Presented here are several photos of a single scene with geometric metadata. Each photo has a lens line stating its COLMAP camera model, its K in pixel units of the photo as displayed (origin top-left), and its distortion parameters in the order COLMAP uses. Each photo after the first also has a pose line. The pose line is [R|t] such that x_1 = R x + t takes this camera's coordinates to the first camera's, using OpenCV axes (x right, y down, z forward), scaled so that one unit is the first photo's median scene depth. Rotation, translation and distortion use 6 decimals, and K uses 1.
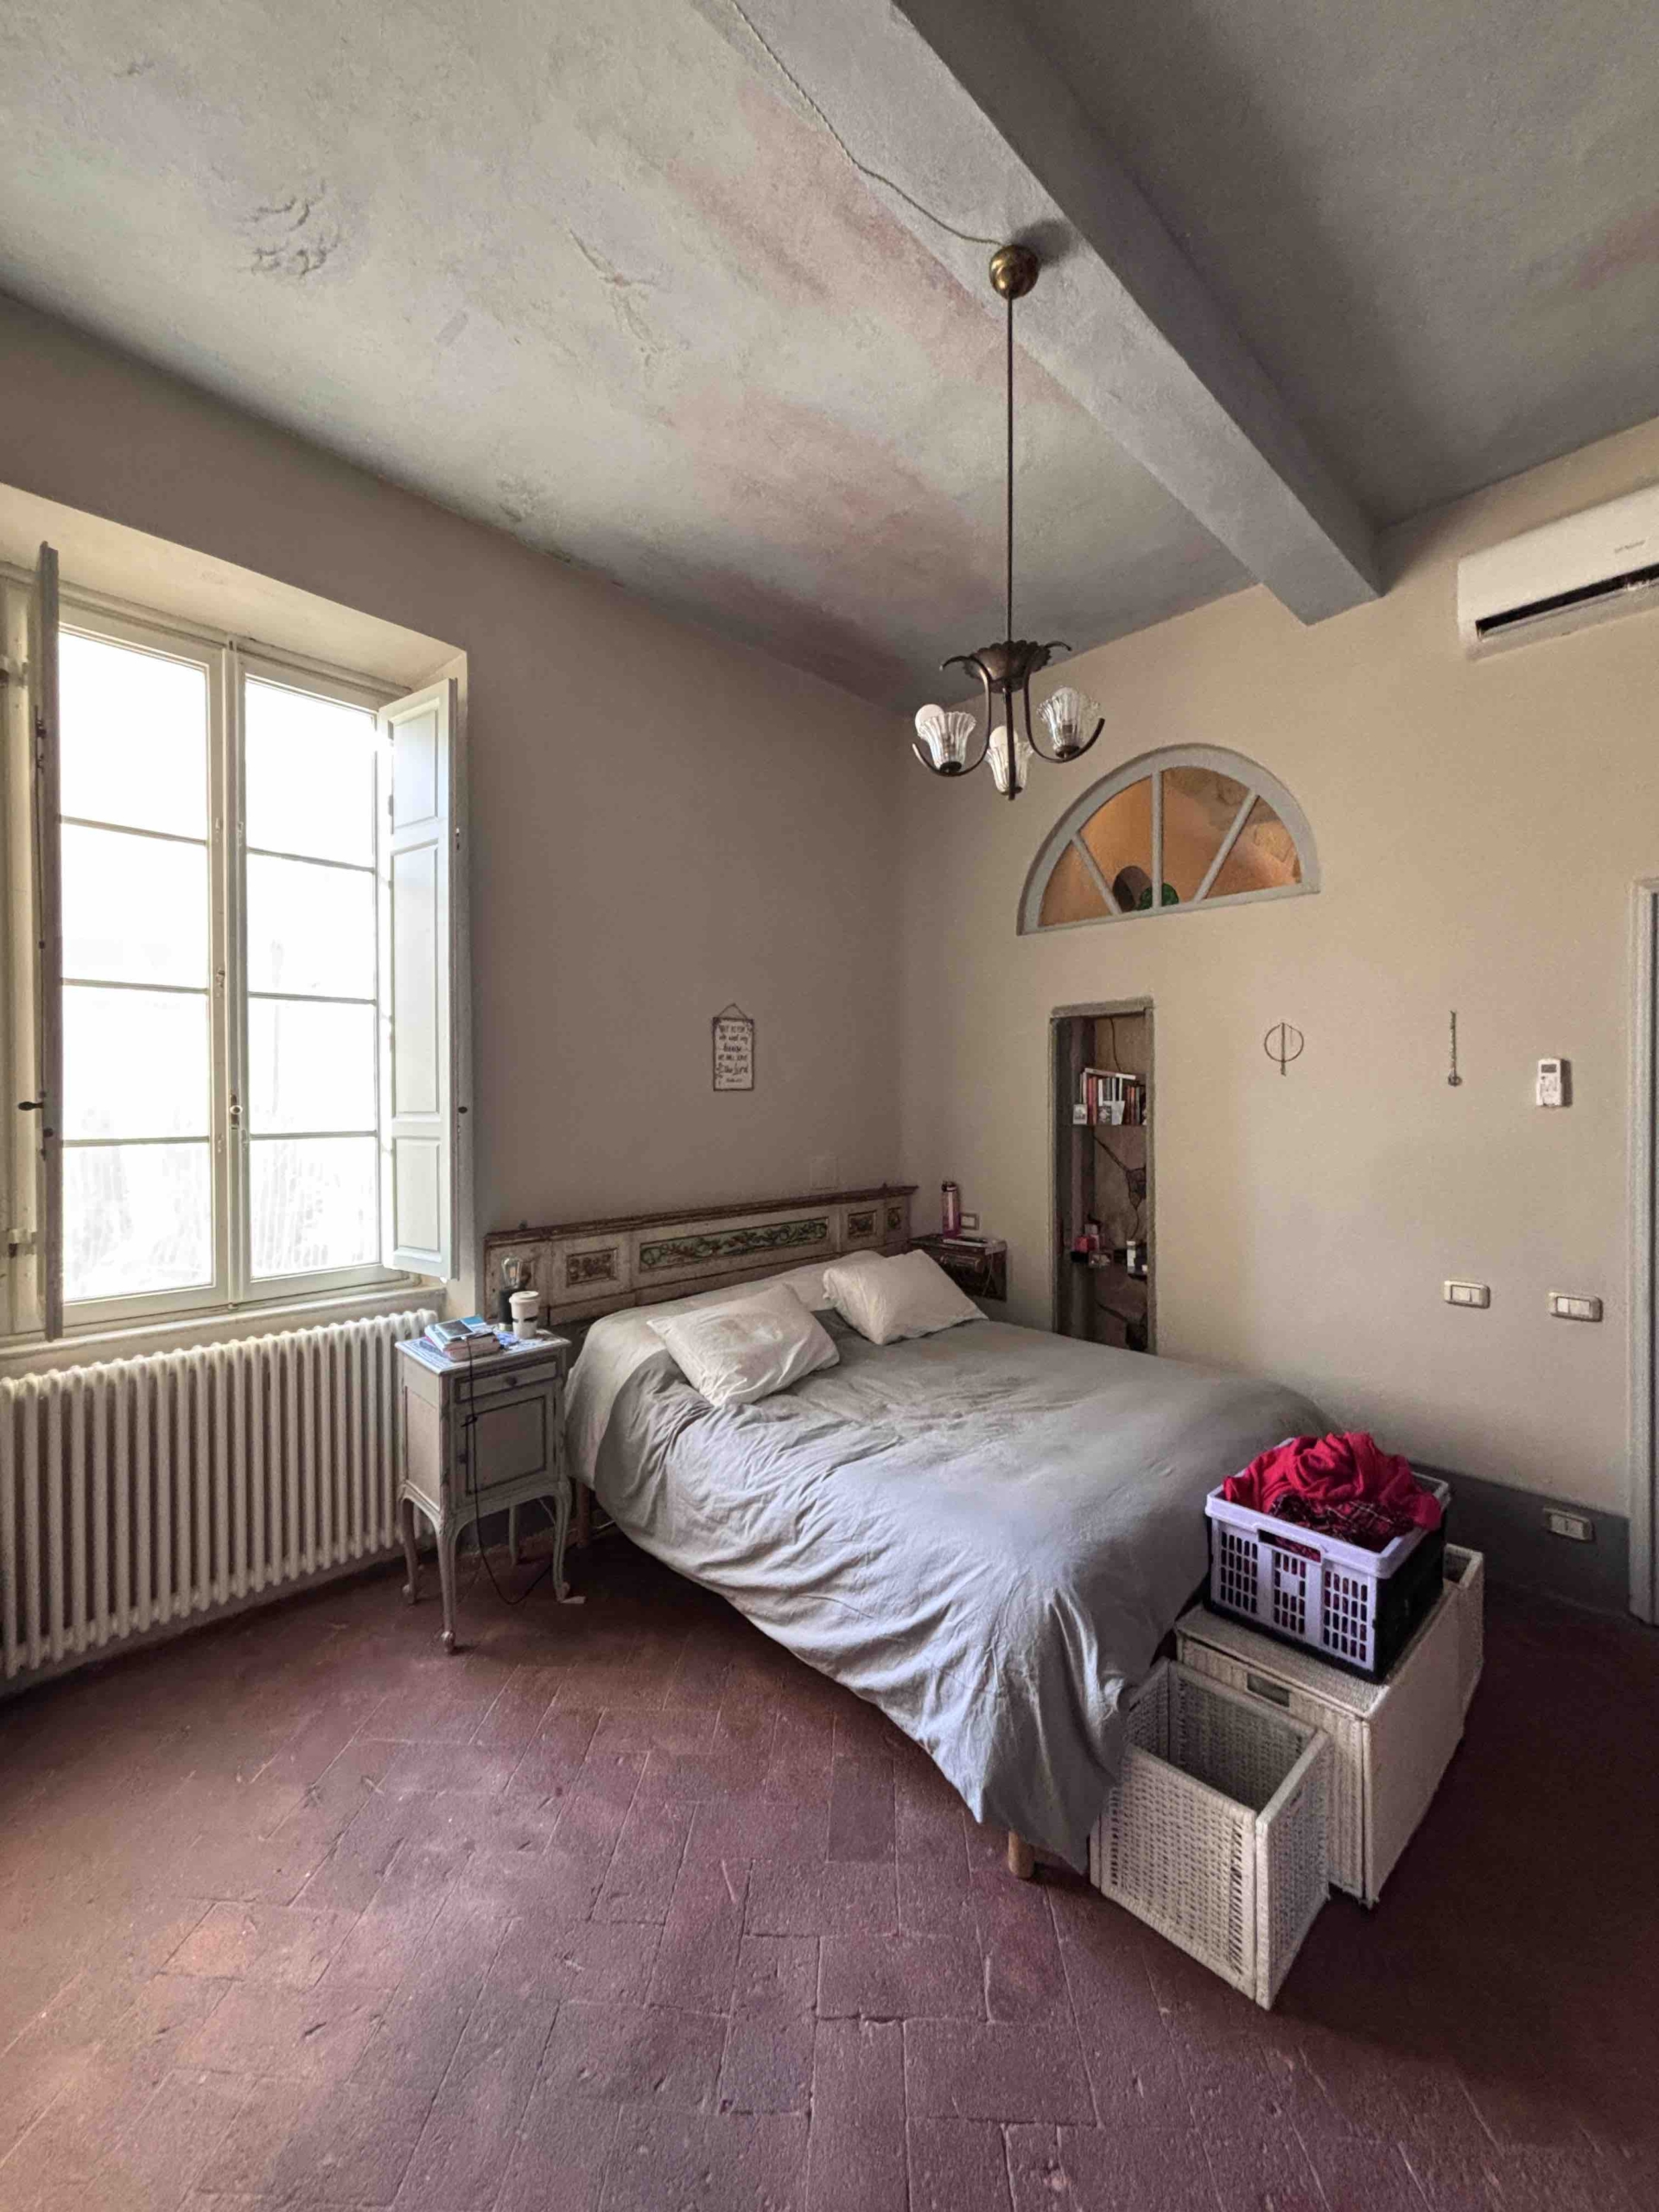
lens RADIAL K [[883.3, 0, 836.6], [0, 883.3, 1098.9], [0, 0, 1]] dist [-0.002798, -0.000897]
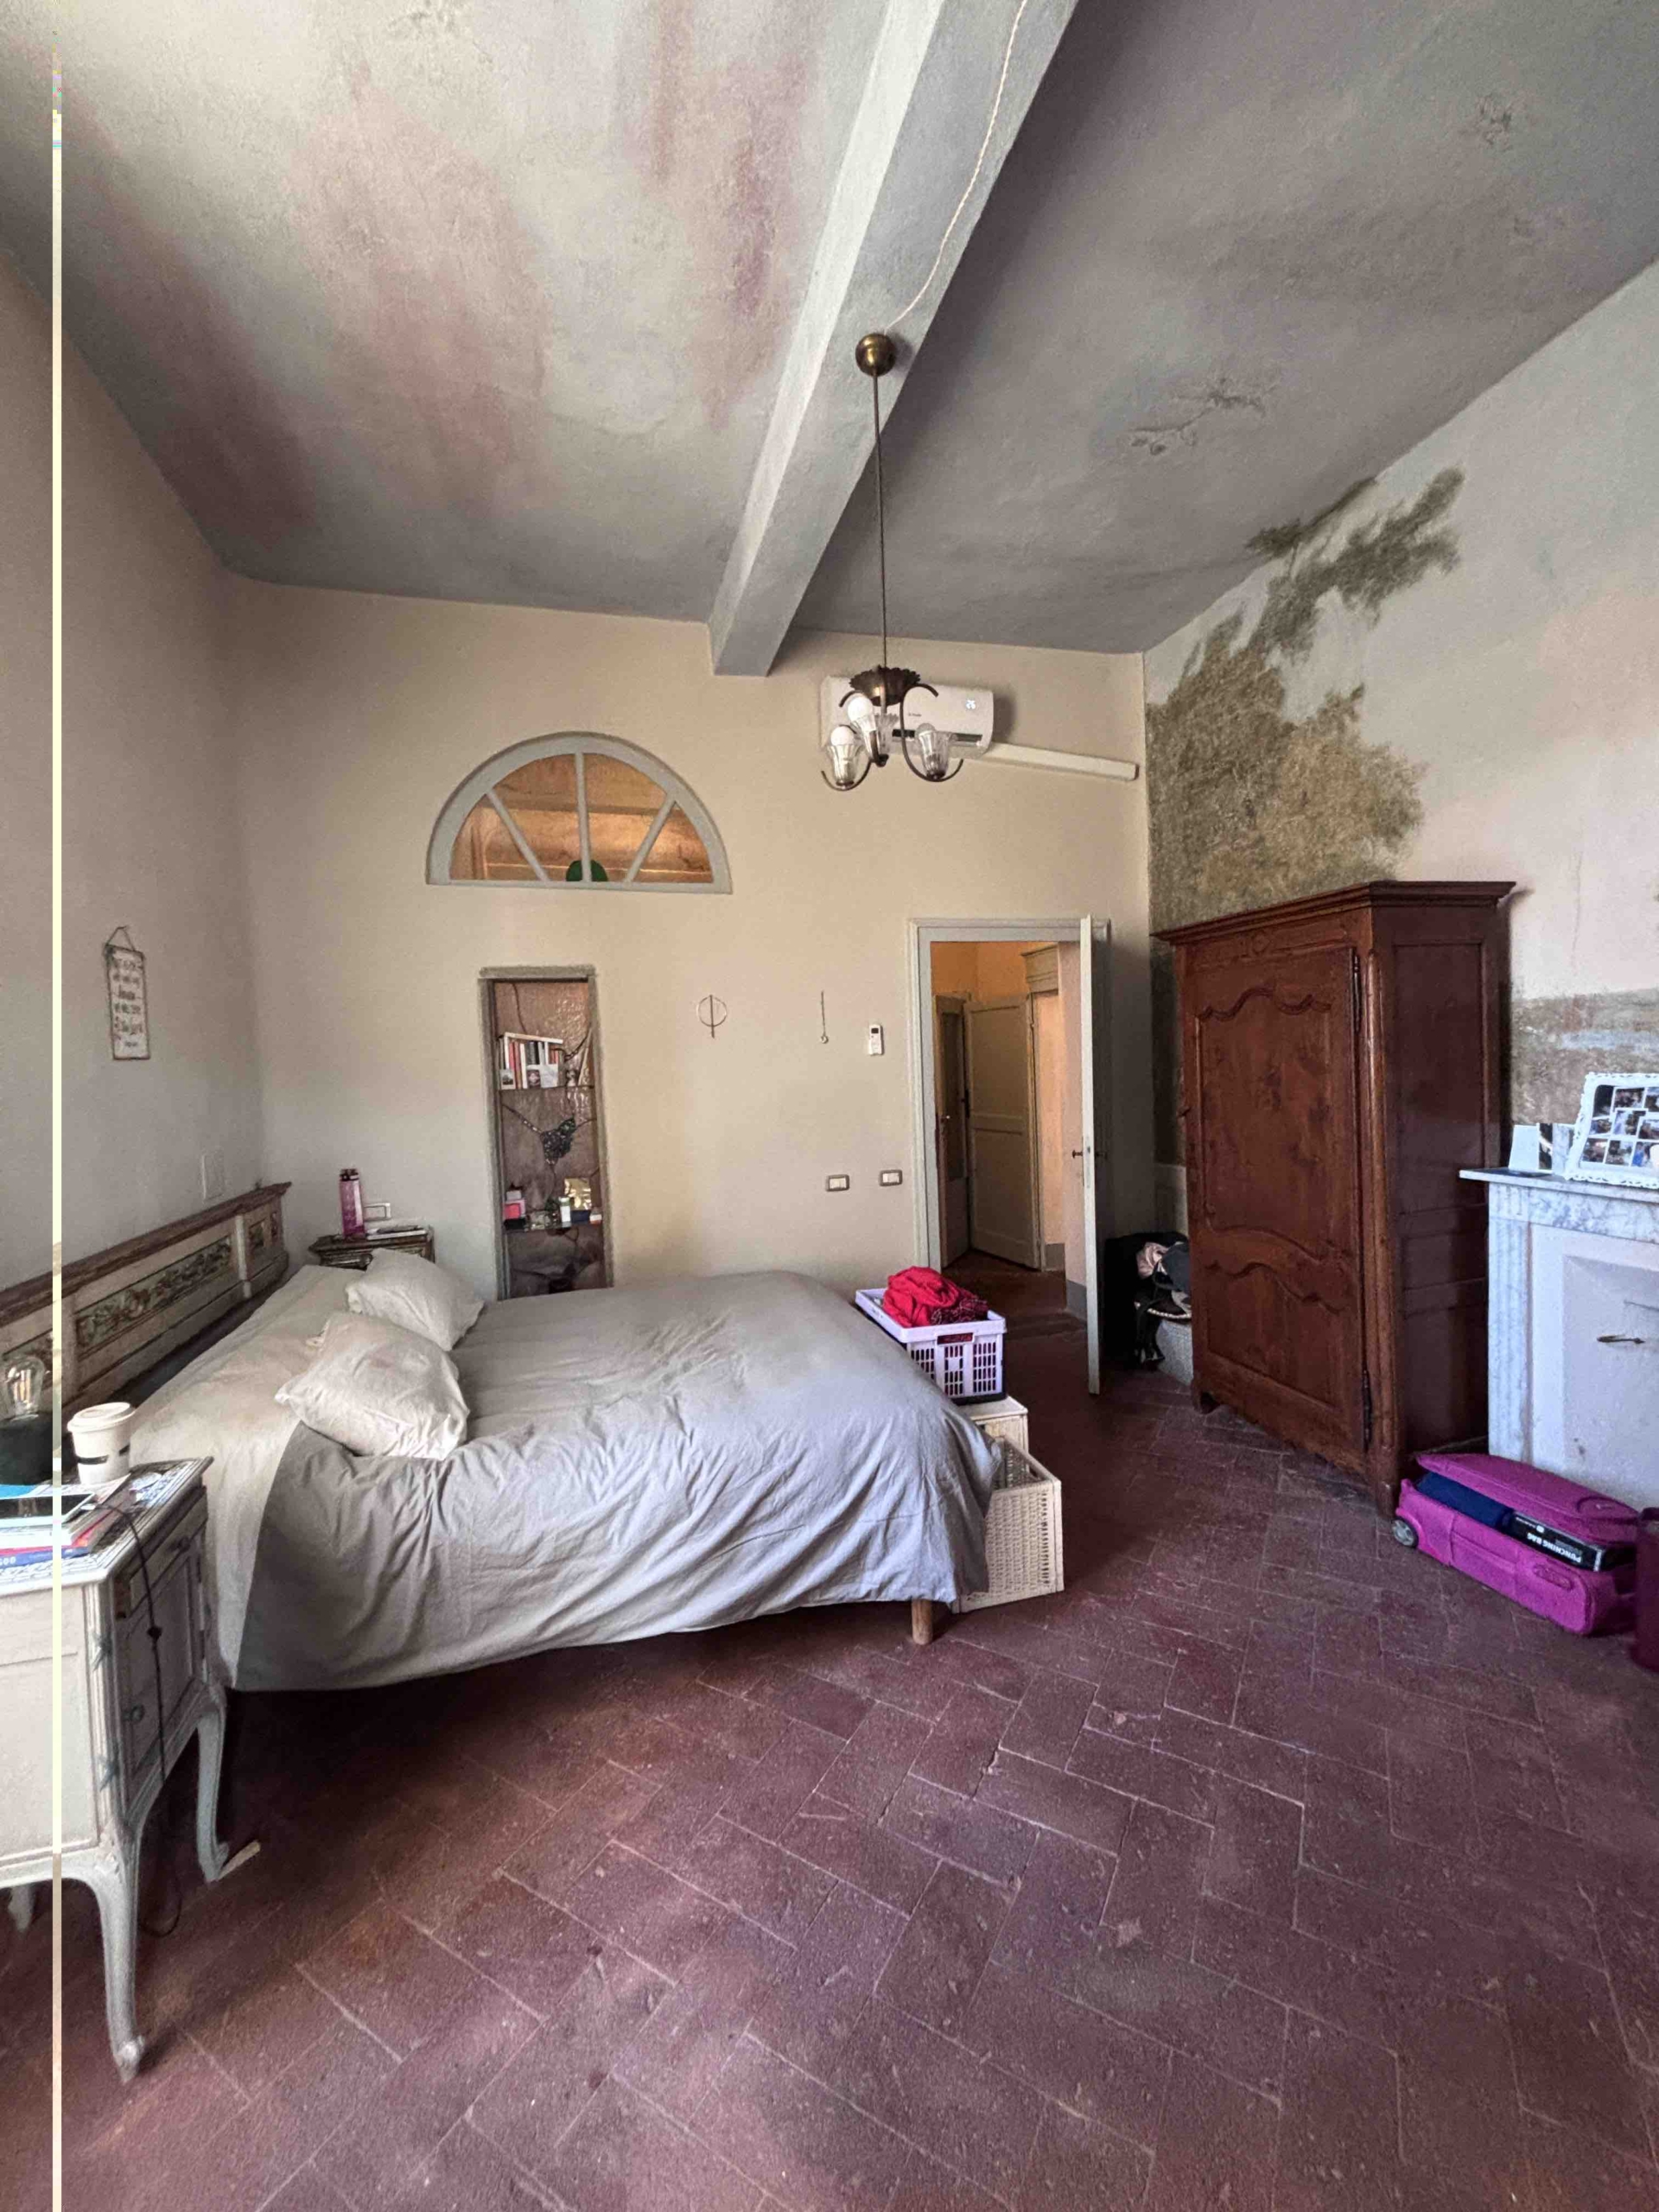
lens RADIAL K [[883.3, 0, 830.7], [0, 883.3, 1094.2], [0, 0, 1]] dist [-0.002798, -0.000897]
pose [[0.476901, -0.053453, 0.877330, -0.710070], [0.041061, 0.998414, 0.038510, 0.019469], [-0.877997, 0.017658, 0.478339, 0.368880]]
